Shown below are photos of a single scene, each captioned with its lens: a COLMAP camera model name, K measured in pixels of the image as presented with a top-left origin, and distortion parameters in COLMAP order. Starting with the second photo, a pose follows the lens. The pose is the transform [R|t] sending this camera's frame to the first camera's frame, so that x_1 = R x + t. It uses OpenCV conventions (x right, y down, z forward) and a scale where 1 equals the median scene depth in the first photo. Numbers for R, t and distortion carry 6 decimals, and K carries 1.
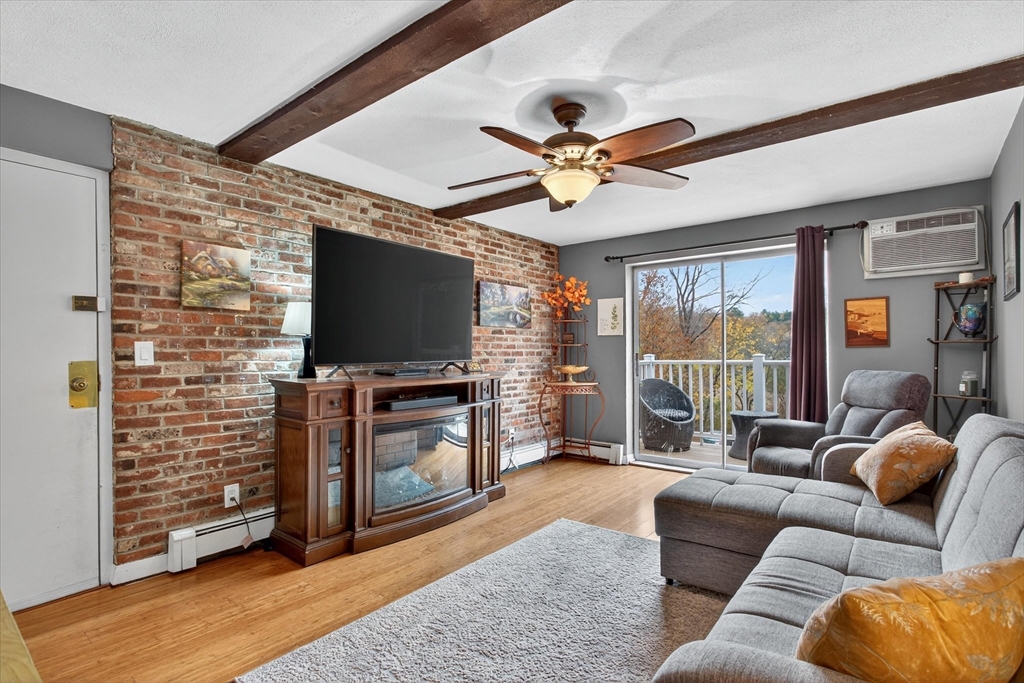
lens RADIAL K [[503.7, 0, 530.2], [0, 503.7, 339.8], [0, 0, 1]] dist [-0.017529, 0.005028]
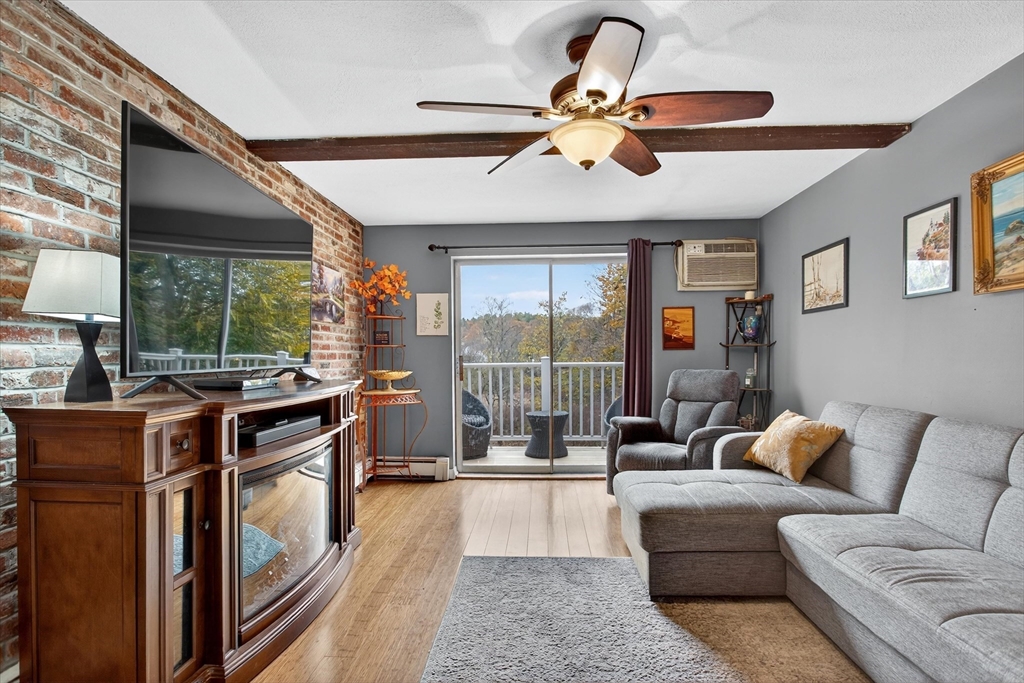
lens RADIAL K [[503.7, 0, 522.9], [0, 503.7, 359.1], [0, 0, 1]] dist [-0.017529, 0.005028]
pose [[0.816562, -0.004711, 0.577239, -0.334528], [-0.011722, 0.999625, 0.024739, 0.013700], [-0.577139, -0.026968, 0.816200, 0.288850]]
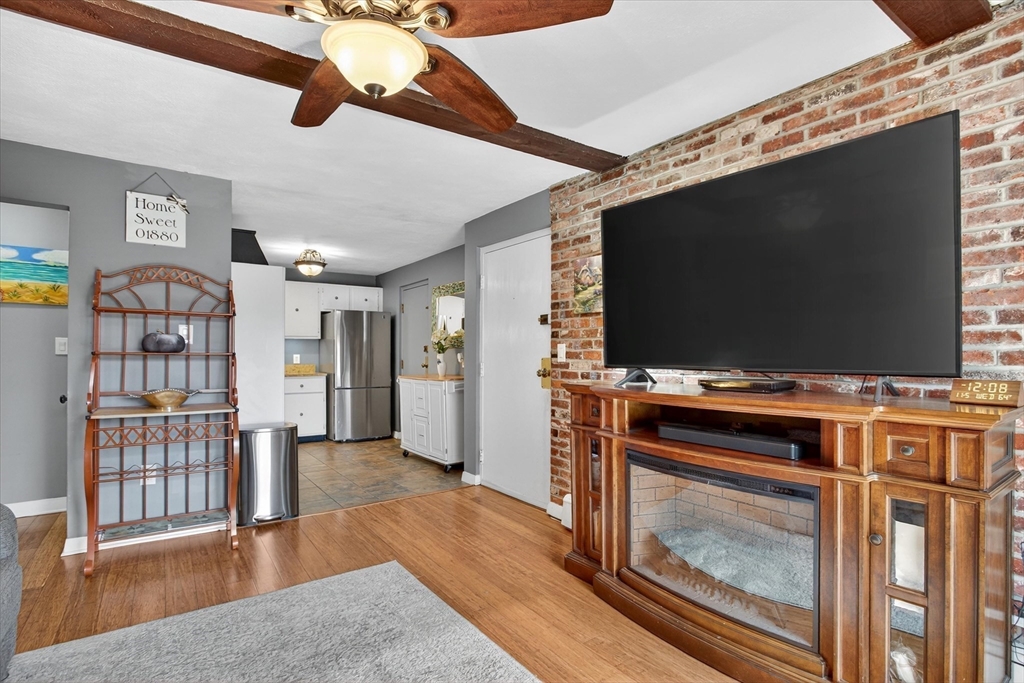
lens RADIAL K [[503.7, 0, 507.7], [0, 503.7, 348.2], [0, 0, 1]] dist [-0.017529, 0.005028]
pose [[-0.297630, -0.009683, -0.954632, 0.411972], [0.018474, 0.999703, -0.015900, 0.024980], [0.954502, -0.022368, -0.297363, 0.934088]]
